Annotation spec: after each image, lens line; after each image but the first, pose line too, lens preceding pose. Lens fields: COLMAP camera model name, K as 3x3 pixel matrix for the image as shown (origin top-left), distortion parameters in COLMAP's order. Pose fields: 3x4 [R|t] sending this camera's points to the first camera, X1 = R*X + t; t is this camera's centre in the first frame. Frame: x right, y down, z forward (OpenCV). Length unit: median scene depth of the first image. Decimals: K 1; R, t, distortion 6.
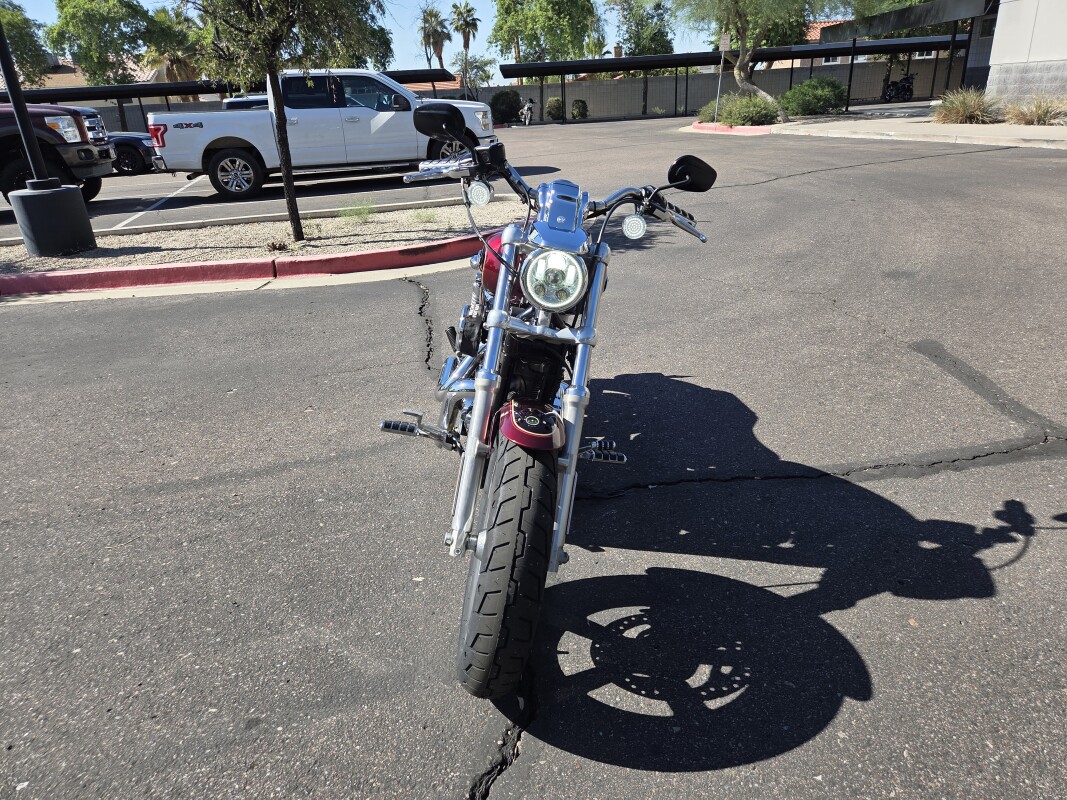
lens RADIAL K [[712.9, 0, 533.5], [0, 712.9, 400.0], [0, 0, 1]] dist [0.058055, -0.058190]
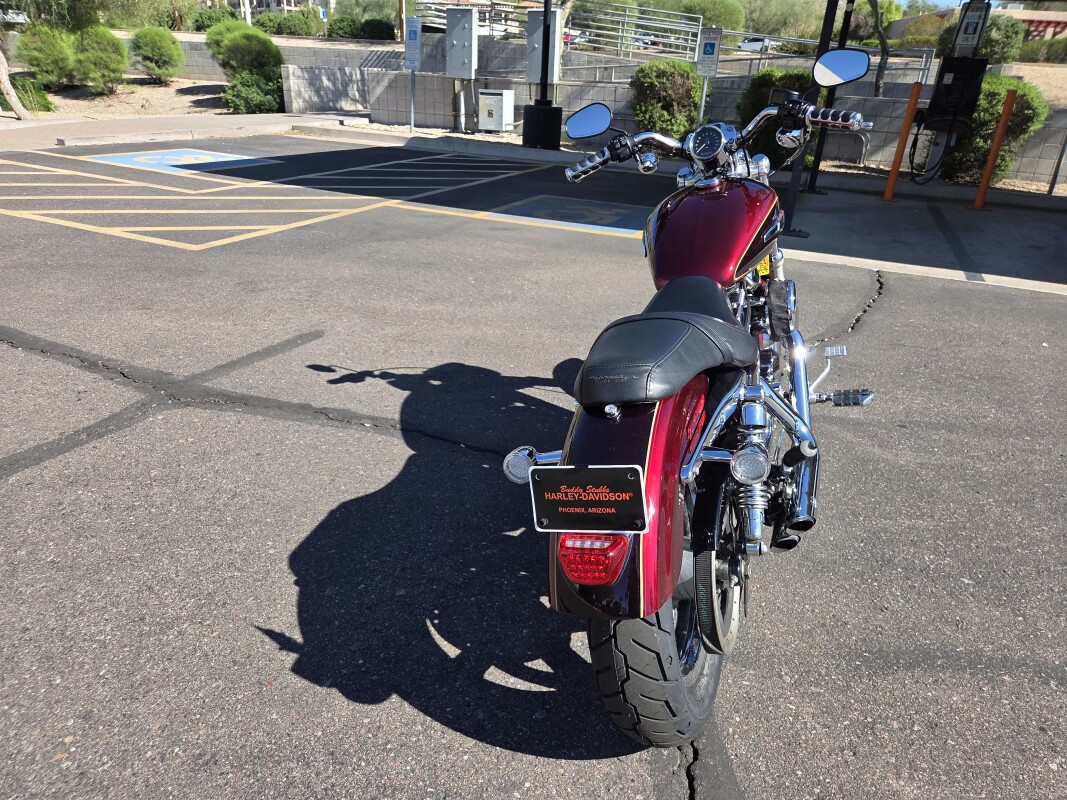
lens RADIAL K [[712.9, 0, 533.5], [0, 712.9, 400.0], [0, 0, 1]] dist [0.058055, -0.058190]
pose [[-0.918235, -0.149343, 0.366799, -0.147624], [0.160688, 0.706021, 0.689720, -0.674209], [-0.361973, 0.692265, -0.624296, 1.716109]]
